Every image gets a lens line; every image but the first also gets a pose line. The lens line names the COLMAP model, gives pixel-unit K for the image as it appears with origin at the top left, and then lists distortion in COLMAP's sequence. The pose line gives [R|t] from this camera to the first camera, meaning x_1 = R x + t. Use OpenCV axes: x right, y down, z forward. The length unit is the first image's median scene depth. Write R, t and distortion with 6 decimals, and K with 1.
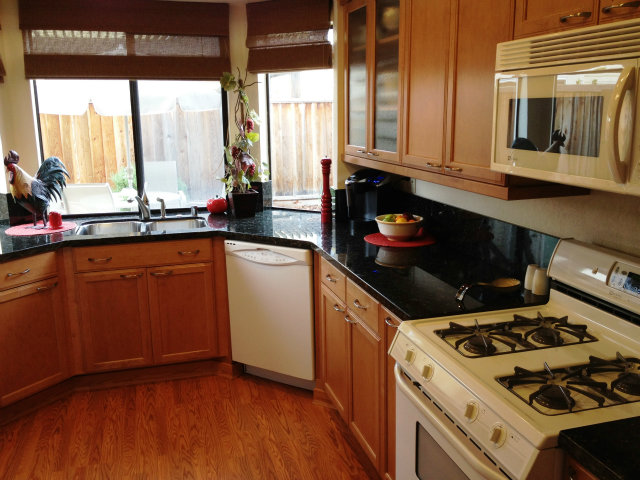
lens RADIAL K [[601.8, 0, 320.7], [0, 601.8, 242.2], [0, 0, 1]] dist [0.019388, 0.000000]
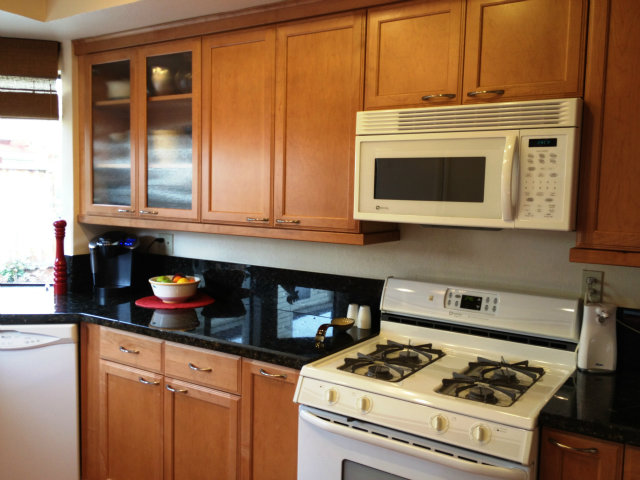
lens RADIAL K [[601.8, 0, 319.6], [0, 601.8, 236.9], [0, 0, 1]] dist [0.019388, 0.000000]
pose [[0.769115, -0.023412, 0.638681, -0.283169], [0.107183, 0.989900, -0.092786, 0.007160], [-0.630059, 0.139819, 0.763857, 0.102731]]
